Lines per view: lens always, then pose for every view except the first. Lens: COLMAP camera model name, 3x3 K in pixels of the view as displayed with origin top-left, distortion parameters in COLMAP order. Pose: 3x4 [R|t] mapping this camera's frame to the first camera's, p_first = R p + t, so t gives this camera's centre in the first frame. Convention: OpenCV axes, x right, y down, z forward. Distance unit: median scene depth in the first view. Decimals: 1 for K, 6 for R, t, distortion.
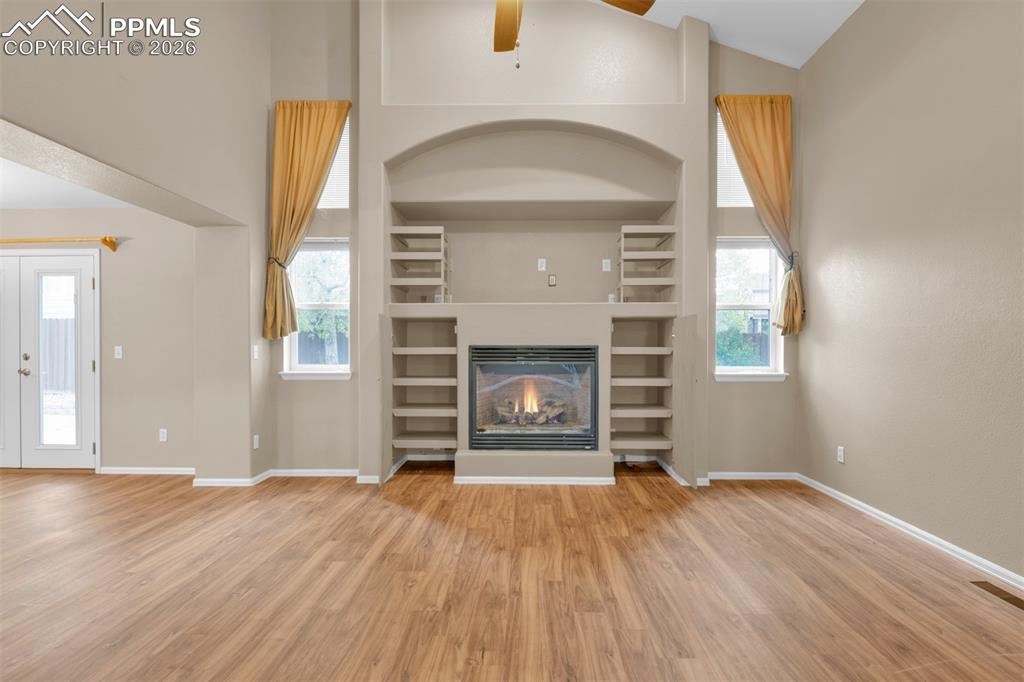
lens RADIAL K [[499.1, 0, 511.5], [0, 499.1, 347.6], [0, 0, 1]] dist [-0.008704, -0.004020]
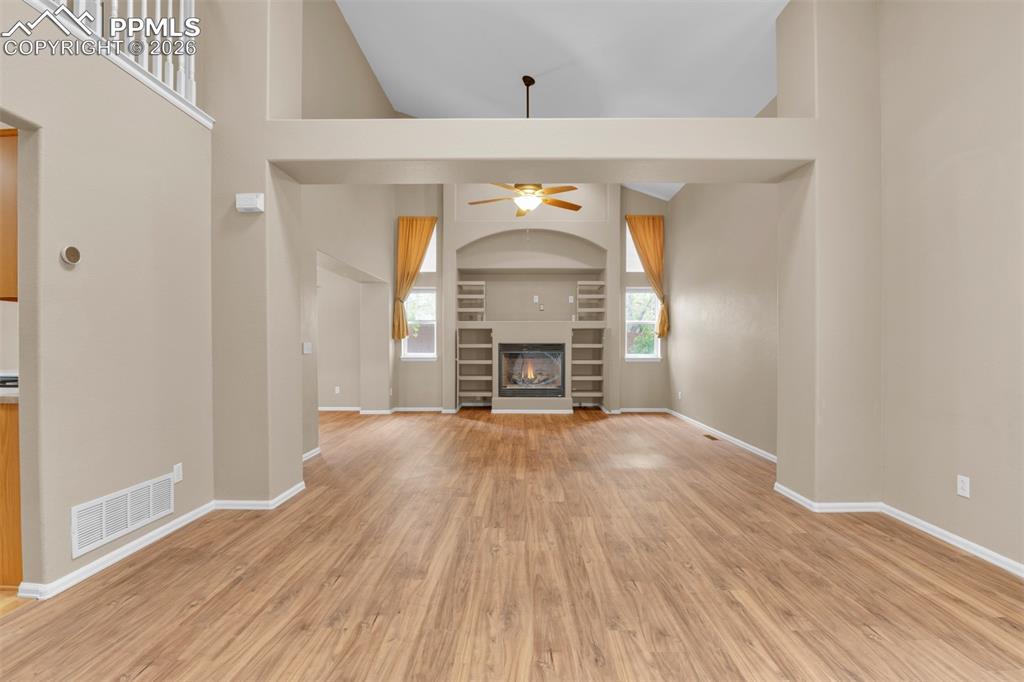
lens RADIAL K [[448.8, 0, 511.3], [0, 448.8, 340.7], [0, 0, 1]] dist [-0.015918, -0.000875]
pose [[0.999981, -0.000003, 0.006212, -0.046658], [0.000052, 0.999969, -0.007873, 0.000254], [-0.006212, 0.007873, 0.999950, -0.750812]]
